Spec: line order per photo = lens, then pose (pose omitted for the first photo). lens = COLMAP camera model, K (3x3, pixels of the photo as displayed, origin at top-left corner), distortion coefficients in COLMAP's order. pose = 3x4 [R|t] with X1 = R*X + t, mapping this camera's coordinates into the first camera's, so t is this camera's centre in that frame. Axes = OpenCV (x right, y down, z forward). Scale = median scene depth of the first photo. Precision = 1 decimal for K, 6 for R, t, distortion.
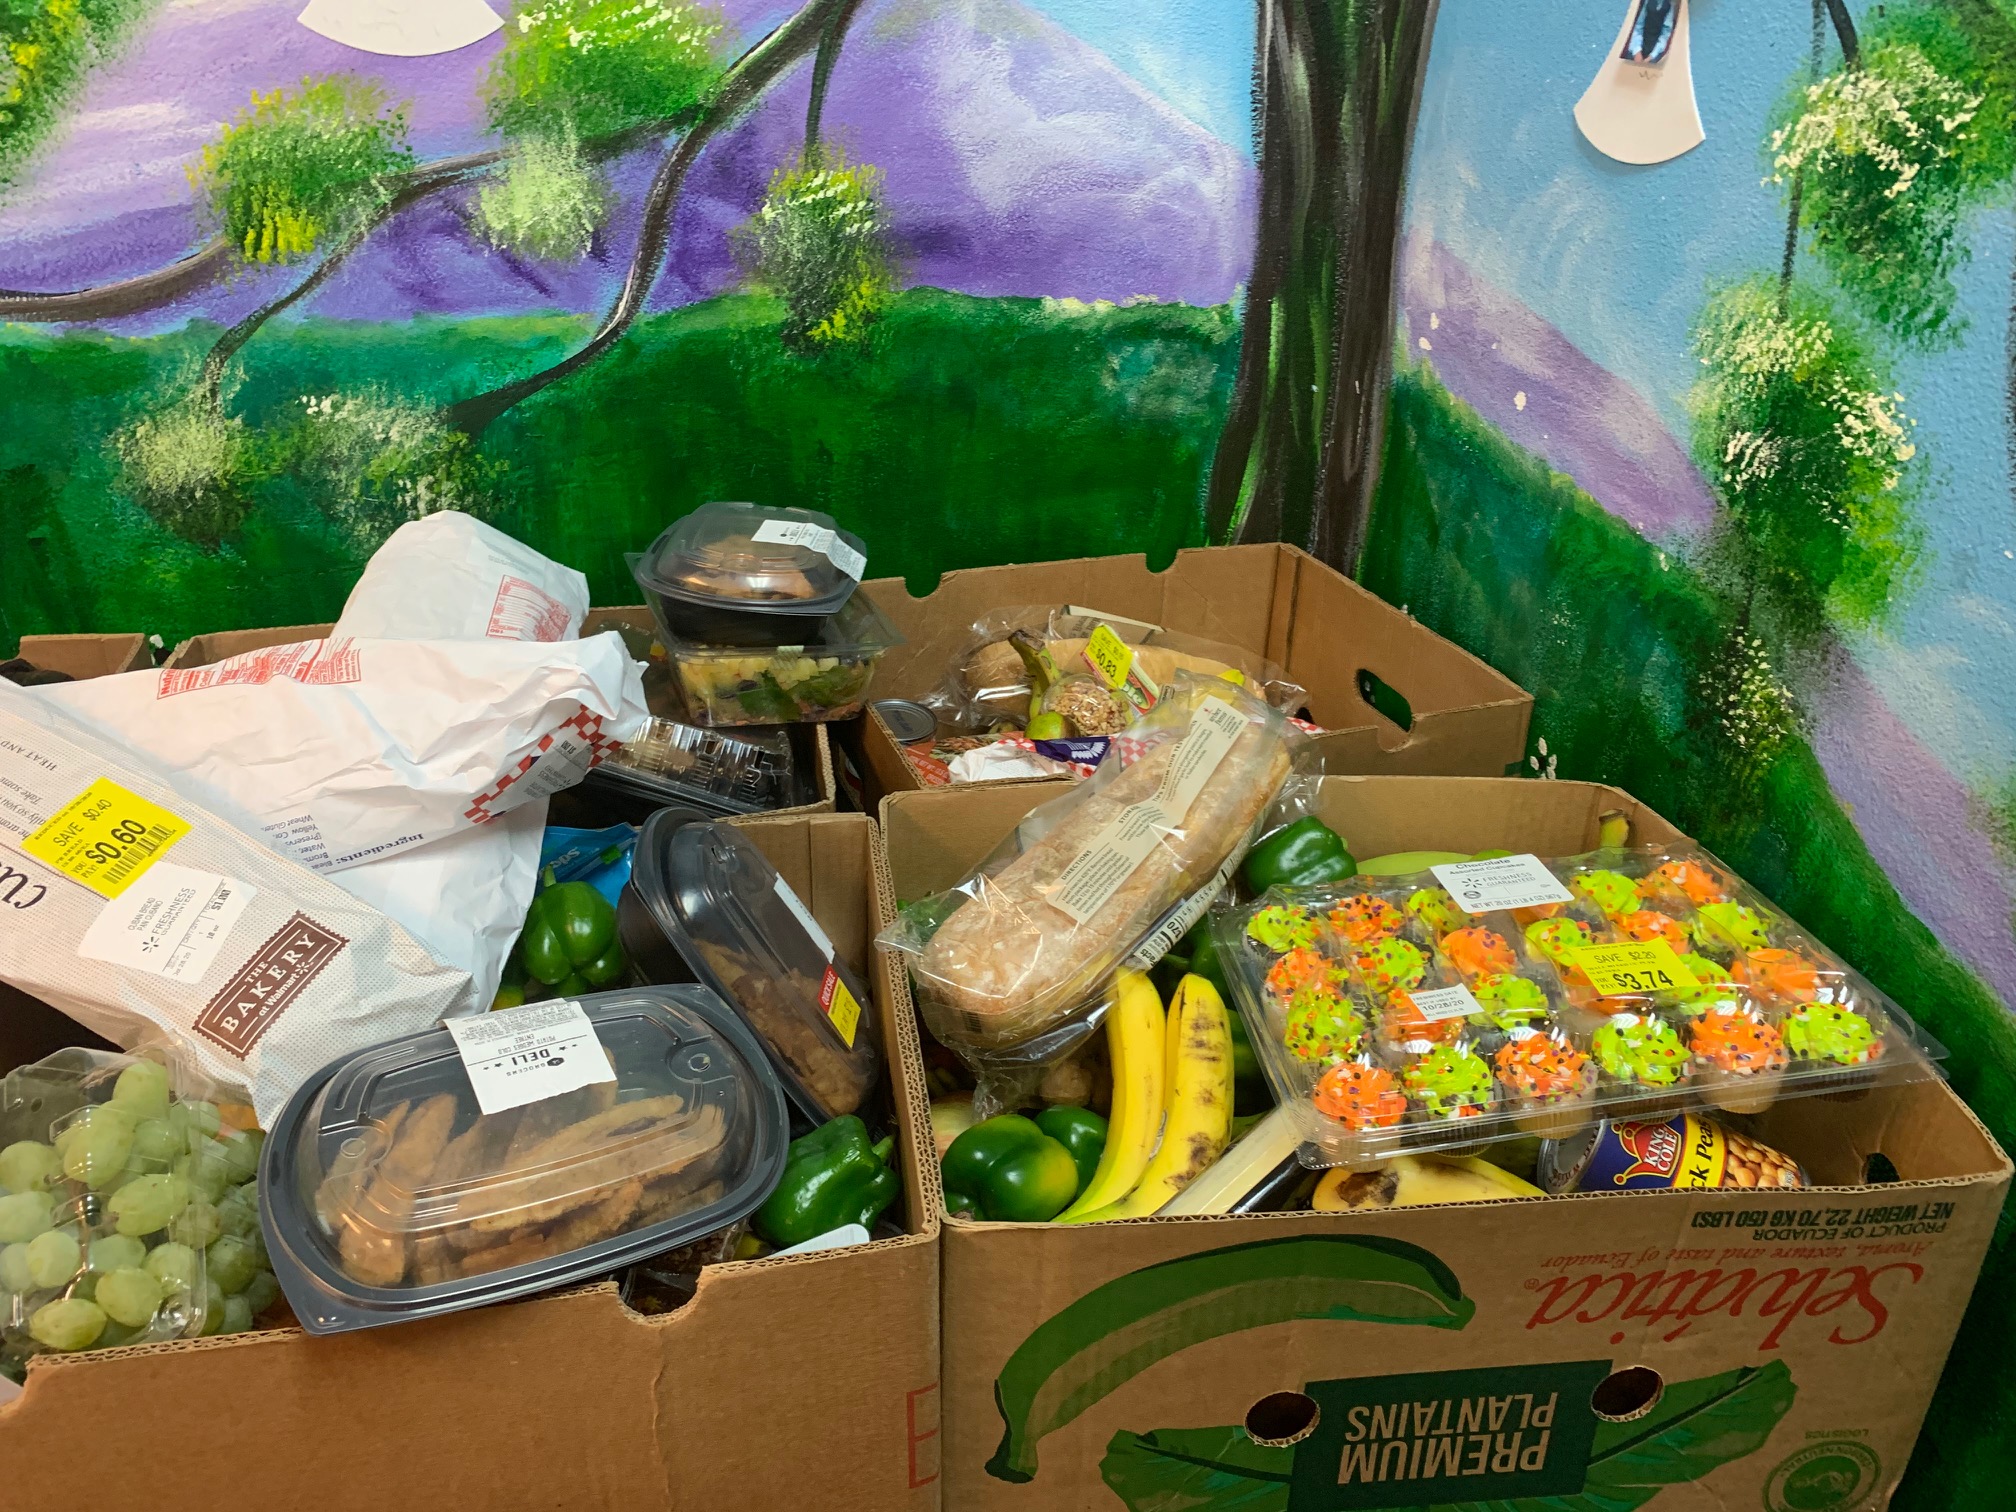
lens RADIAL K [[1531.7, 0, 1017.7], [0, 1531.7, 756.5], [0, 0, 1]] dist [0.011644, -0.008278]
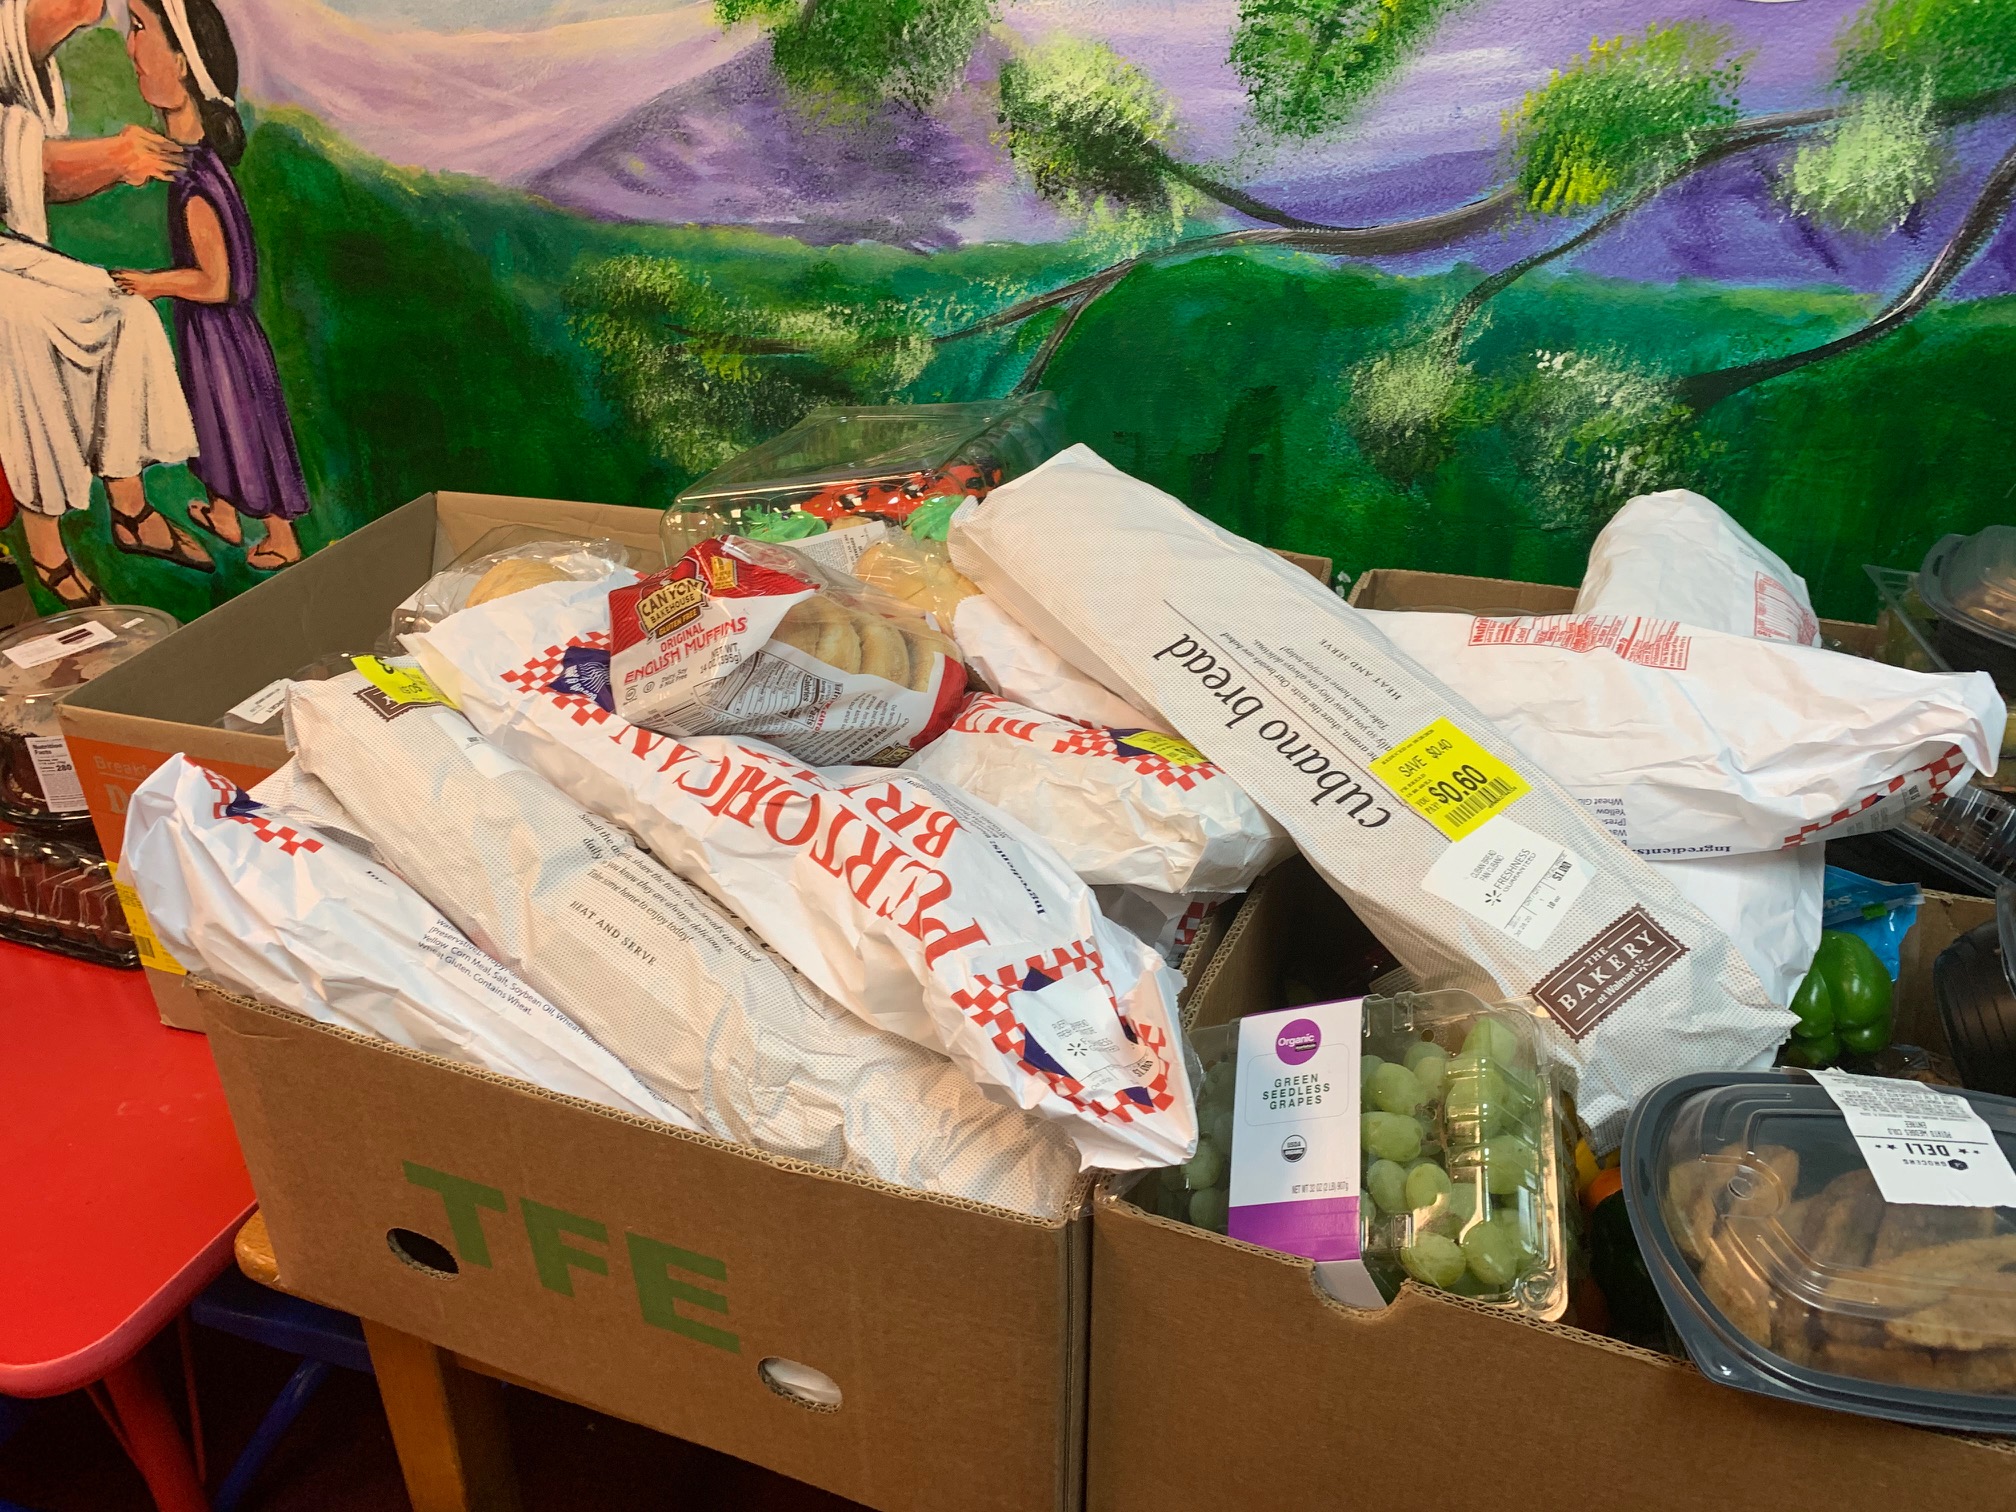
lens RADIAL K [[1531.7, 0, 1017.7], [0, 1531.7, 756.5], [0, 0, 1]] dist [0.011644, -0.008278]
pose [[0.855749, 0.239064, -0.458848, -0.244263], [-0.225024, 0.970551, 0.085998, 0.010093], [0.465895, 0.029659, 0.884343, -0.022597]]
